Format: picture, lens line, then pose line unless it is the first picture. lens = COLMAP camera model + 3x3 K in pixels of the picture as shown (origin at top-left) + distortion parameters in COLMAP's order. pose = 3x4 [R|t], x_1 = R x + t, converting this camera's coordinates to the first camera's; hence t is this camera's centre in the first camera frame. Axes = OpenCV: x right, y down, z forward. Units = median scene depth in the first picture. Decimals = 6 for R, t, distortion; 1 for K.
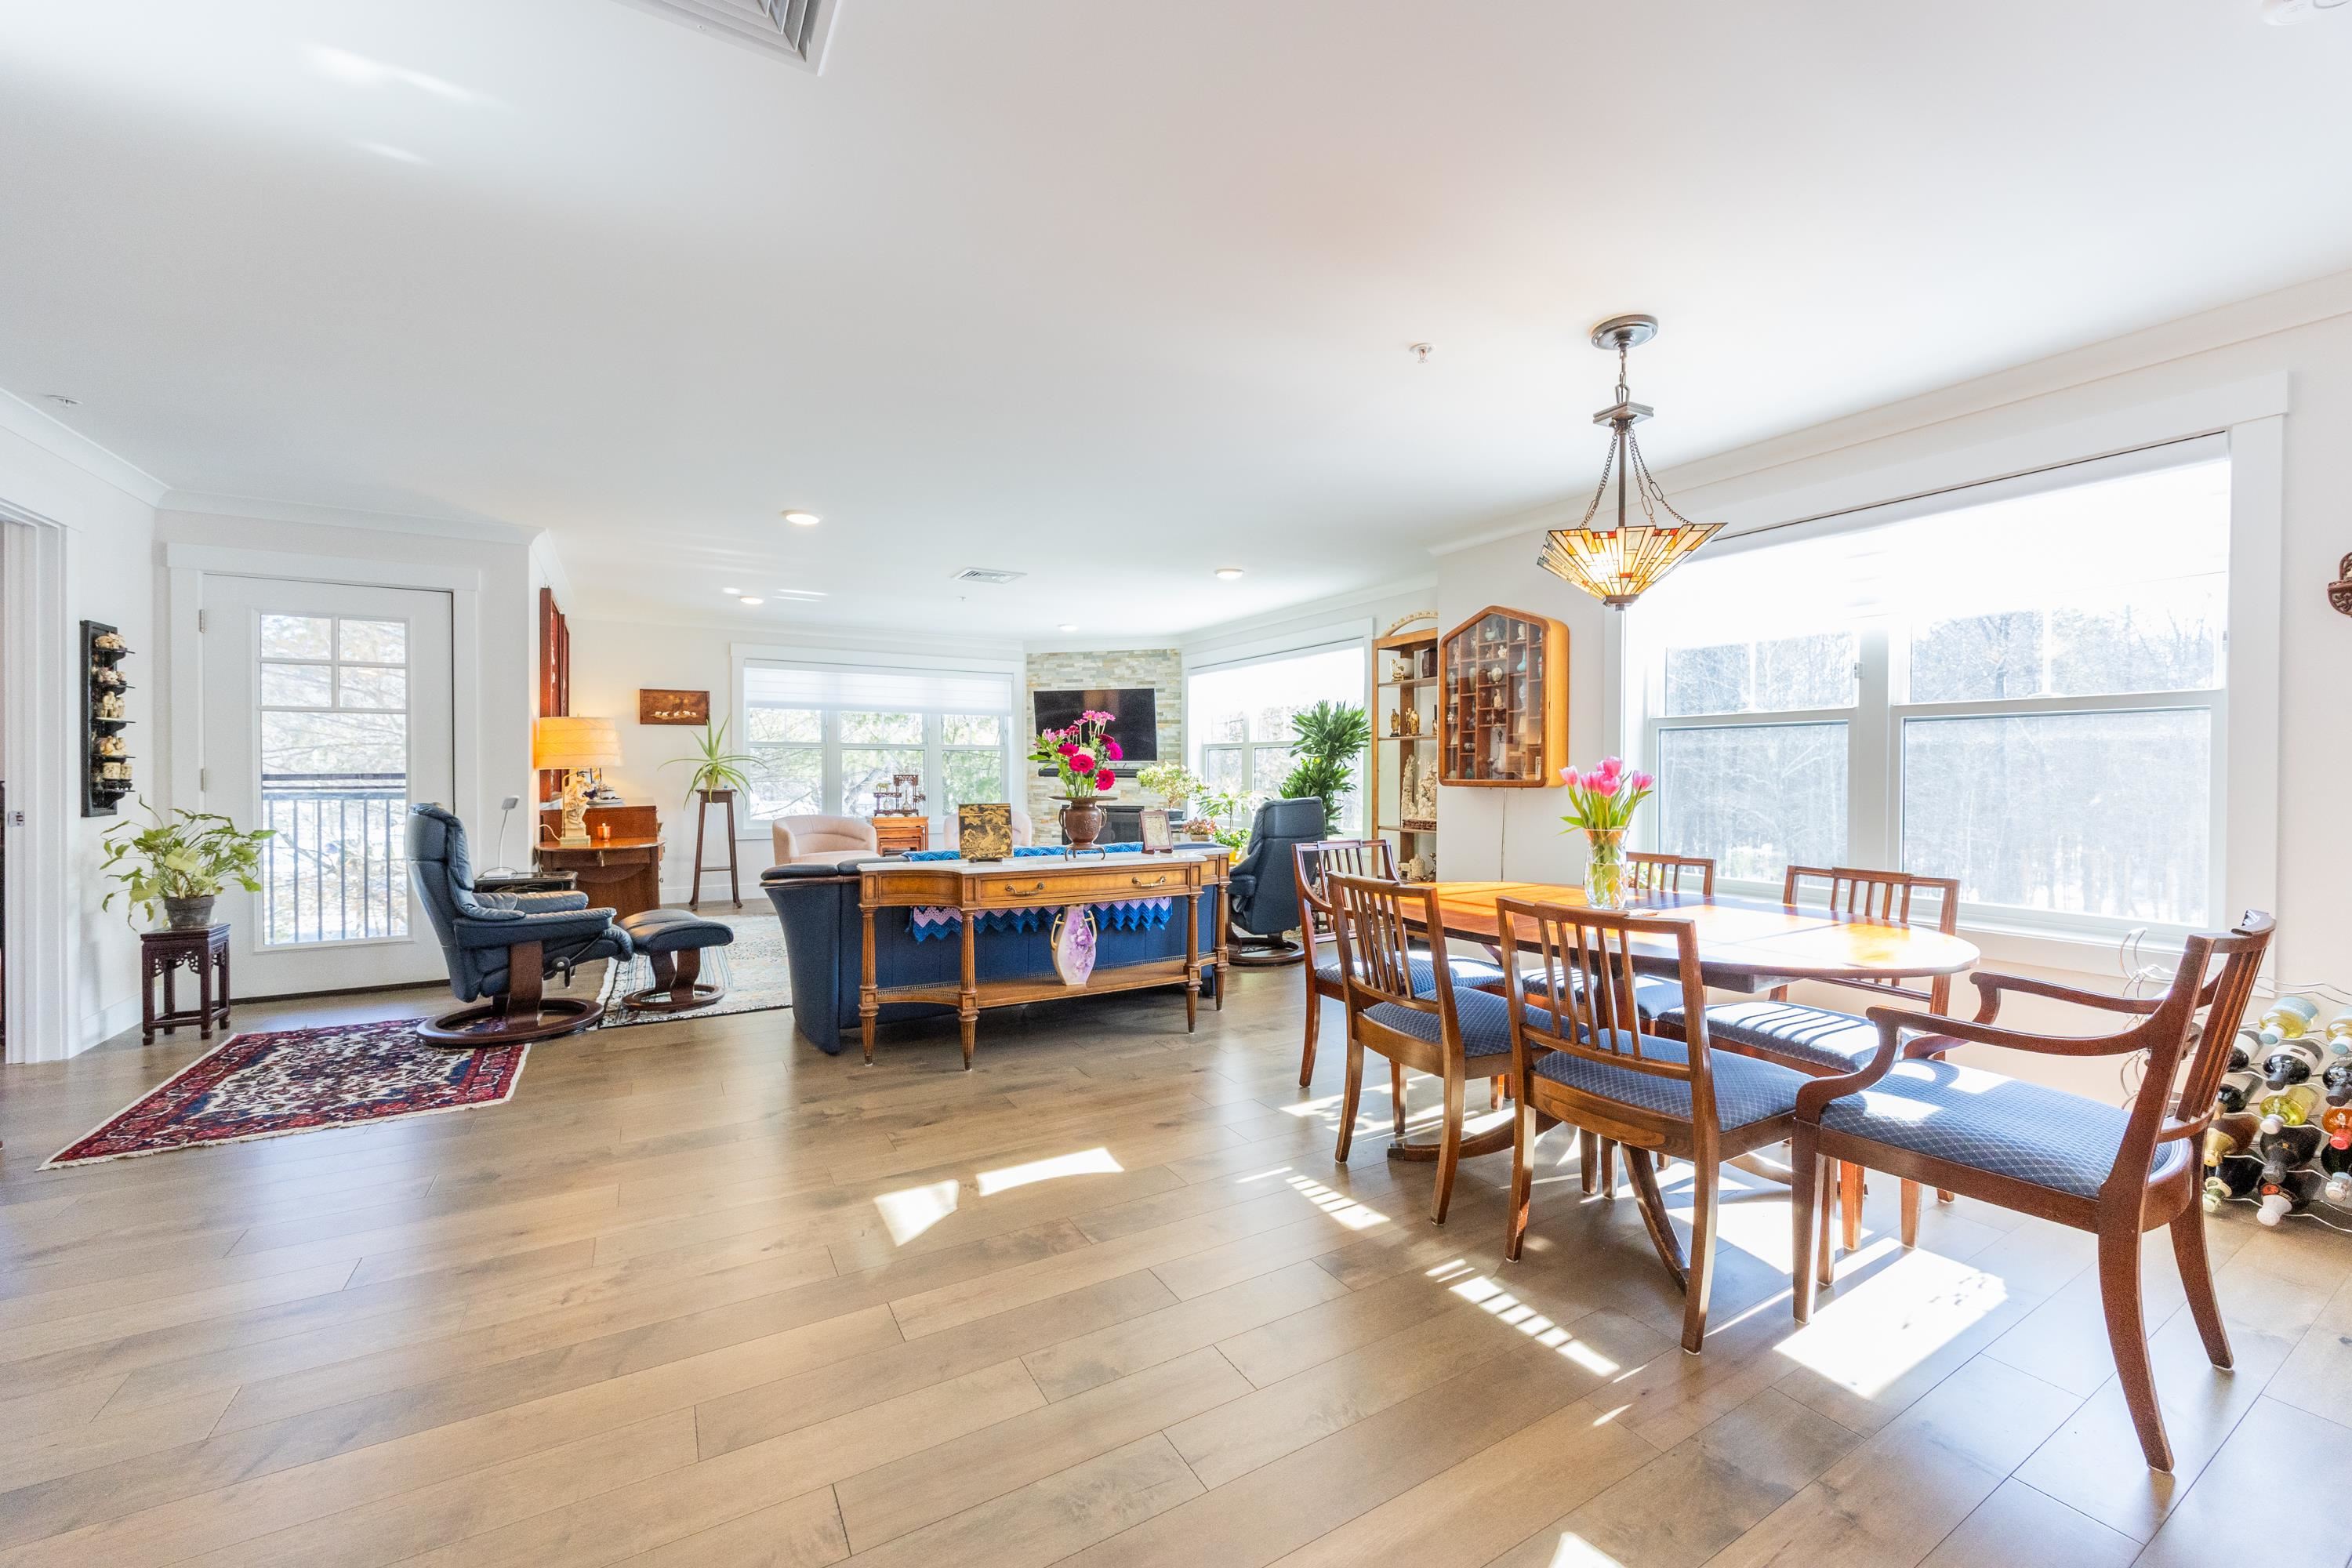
lens RADIAL K [[903.6, 0, 1167.9], [0, 903.6, 779.8], [0, 0, 1]] dist [0.007222, -0.000178]
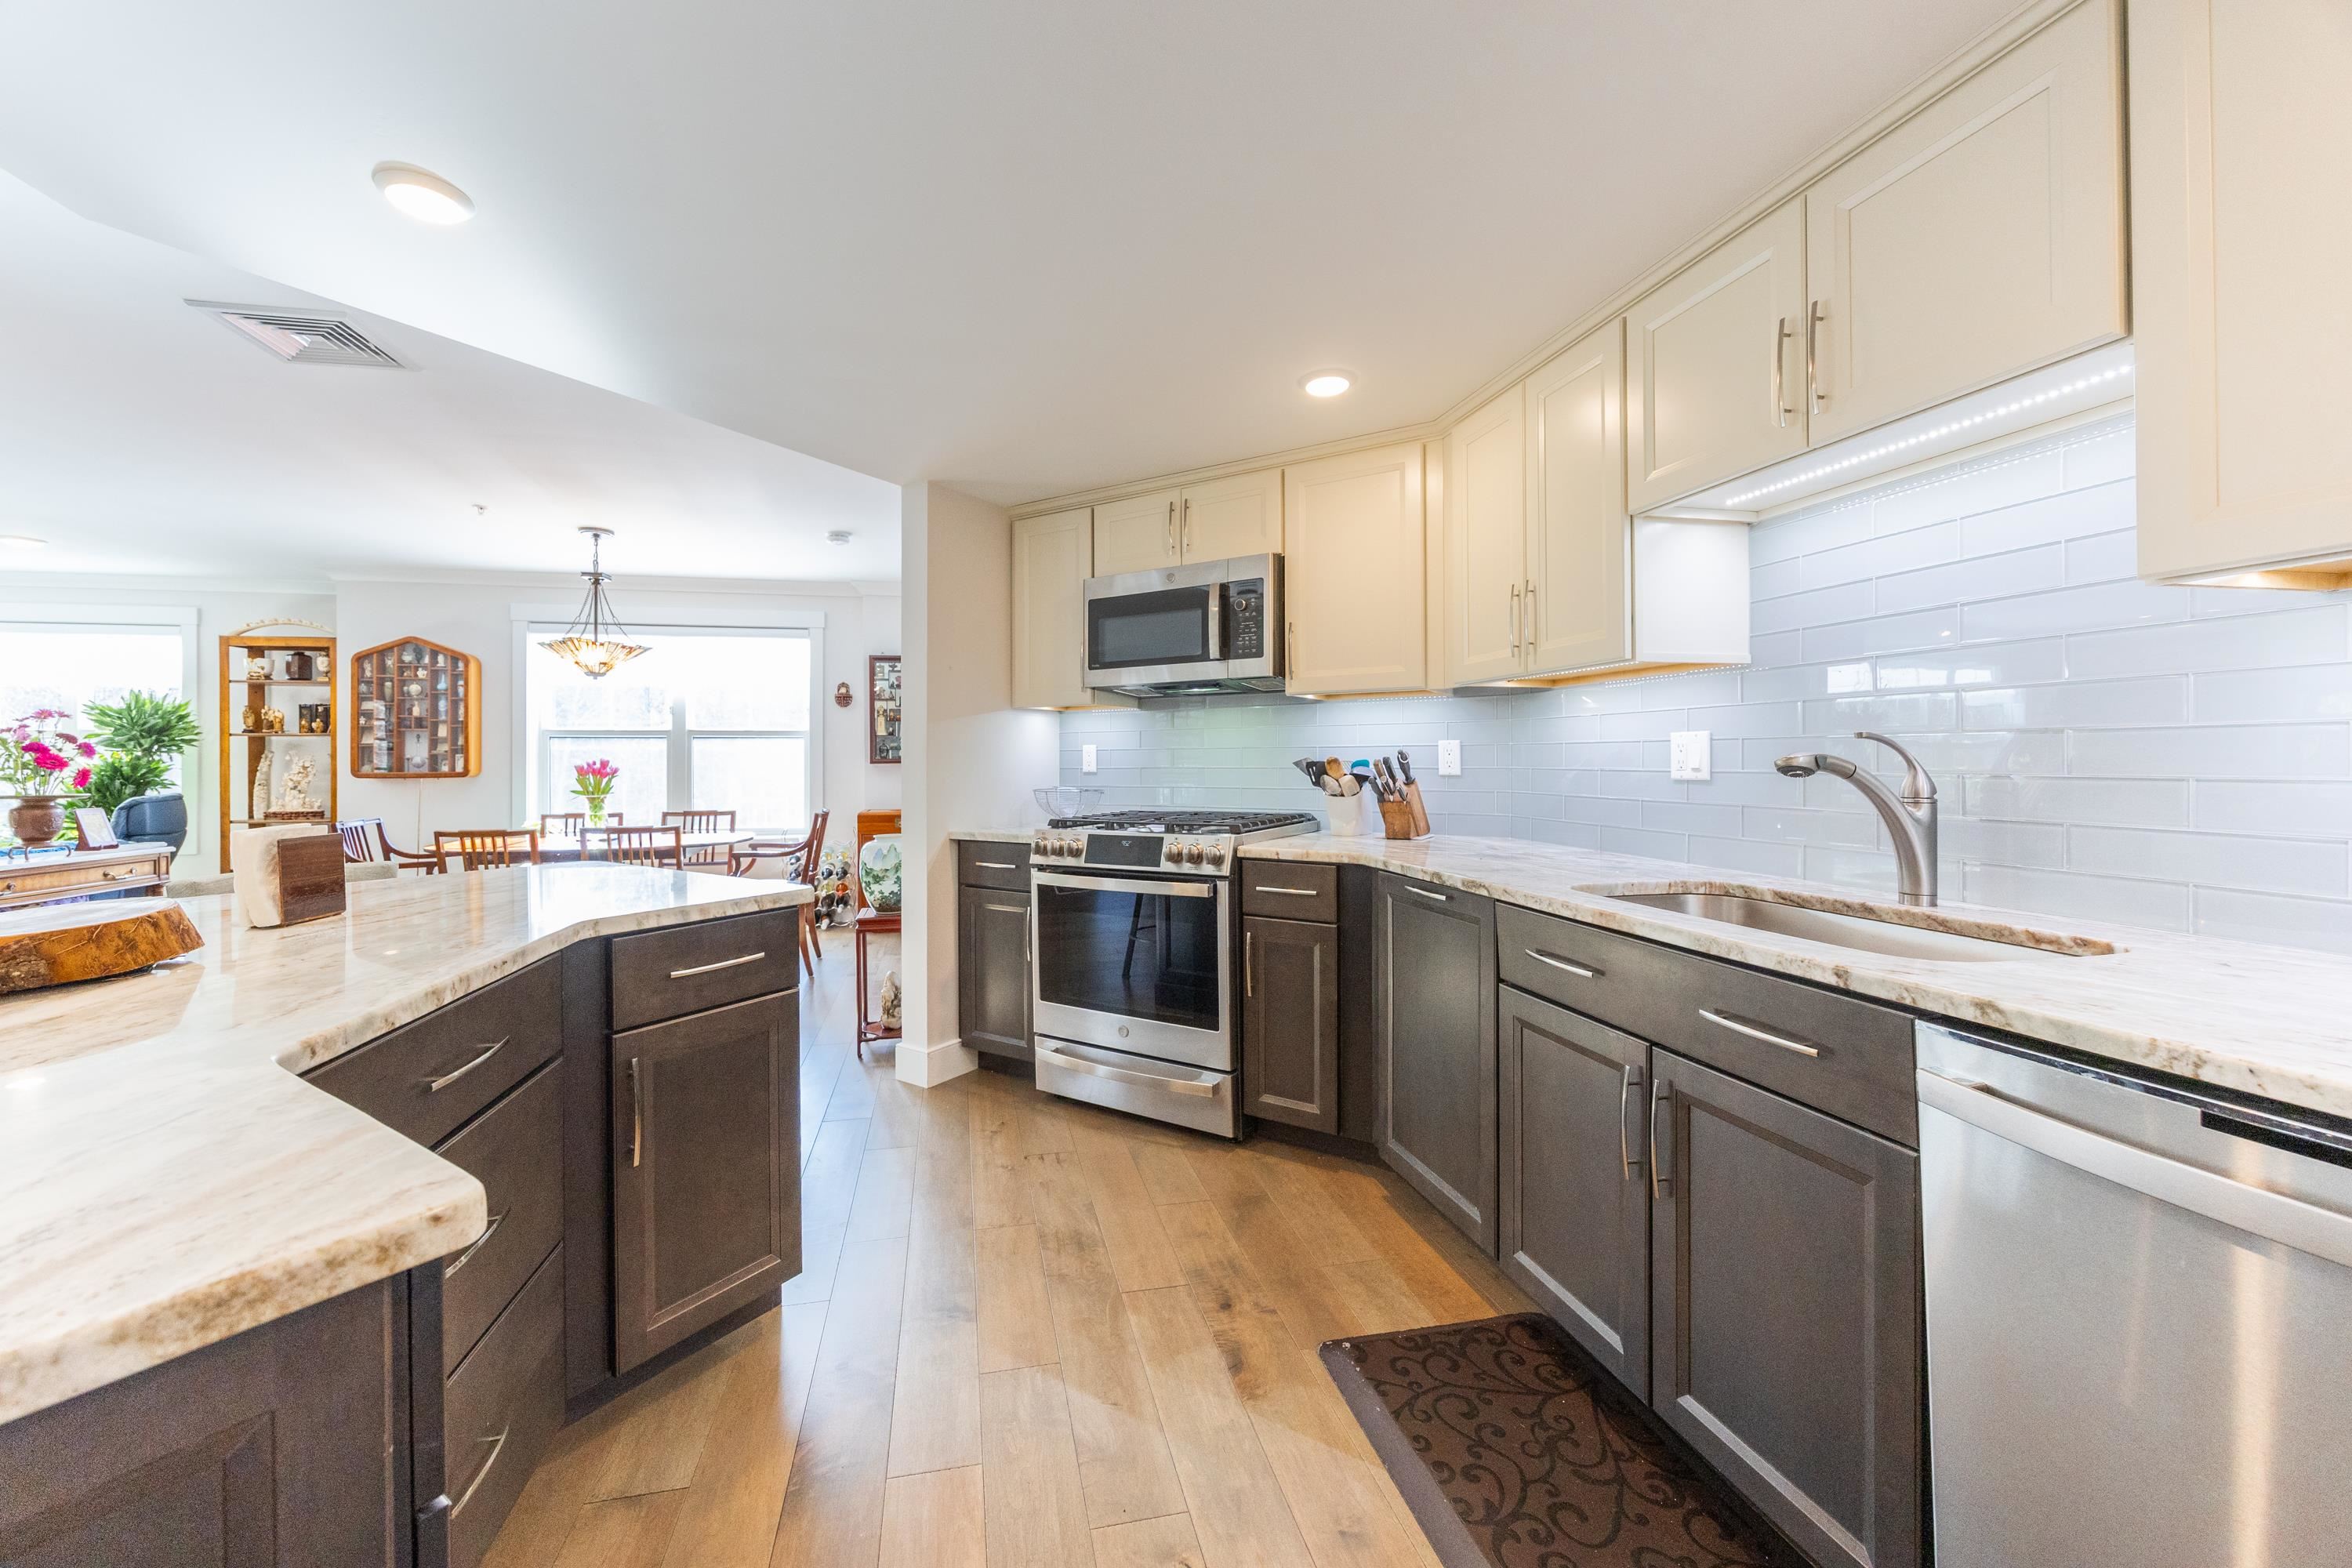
lens RADIAL K [[912.5, 0, 1135.4], [0, 912.5, 760.0], [0, 0, 1]] dist [-0.001284, 0.000043]
pose [[0.322007, -0.003183, 0.946732, -0.466279], [0.013187, 0.999912, -0.001124, -0.001949], [-0.946646, 0.012847, 0.322020, -0.332360]]
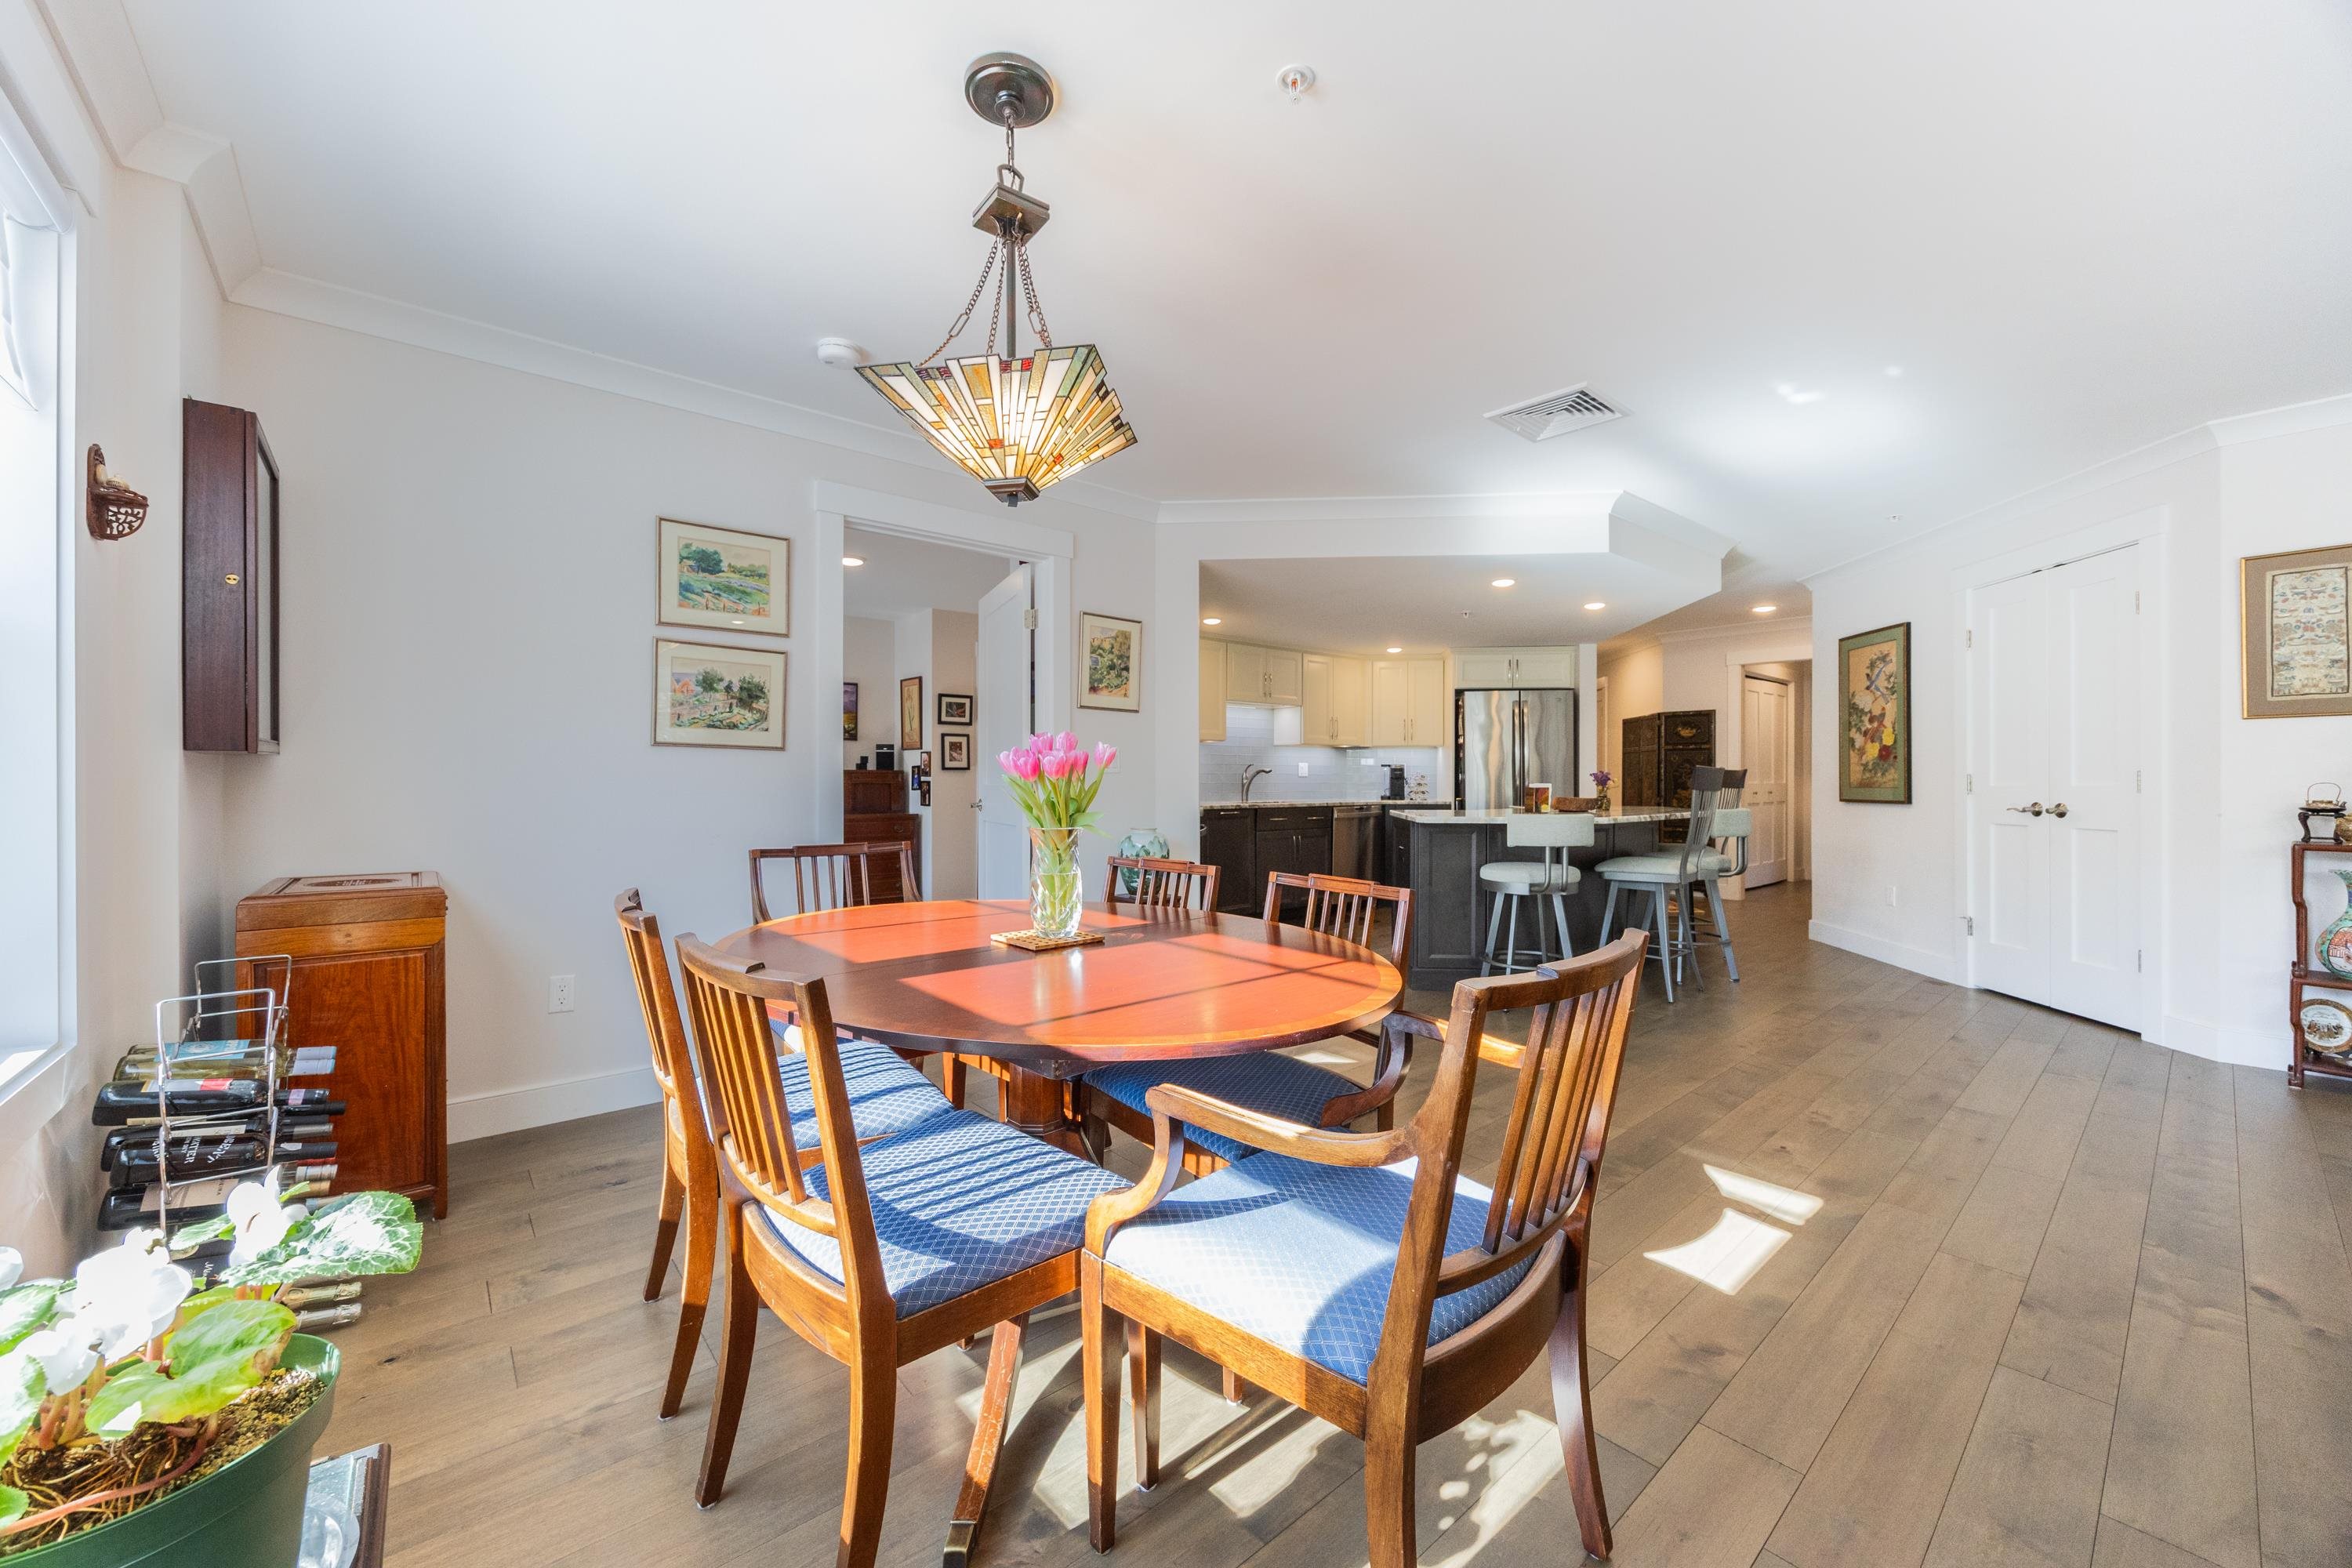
lens RADIAL K [[892.5, 0, 1175.7], [0, 892.5, 779.7], [0, 0, 1]] dist [-0.001588, -0.000190]
pose [[-0.984482, -0.003353, -0.175454, 0.242010], [-0.004755, 0.999960, 0.007571, 0.004583], [0.175422, 0.008288, -0.984459, 0.829315]]
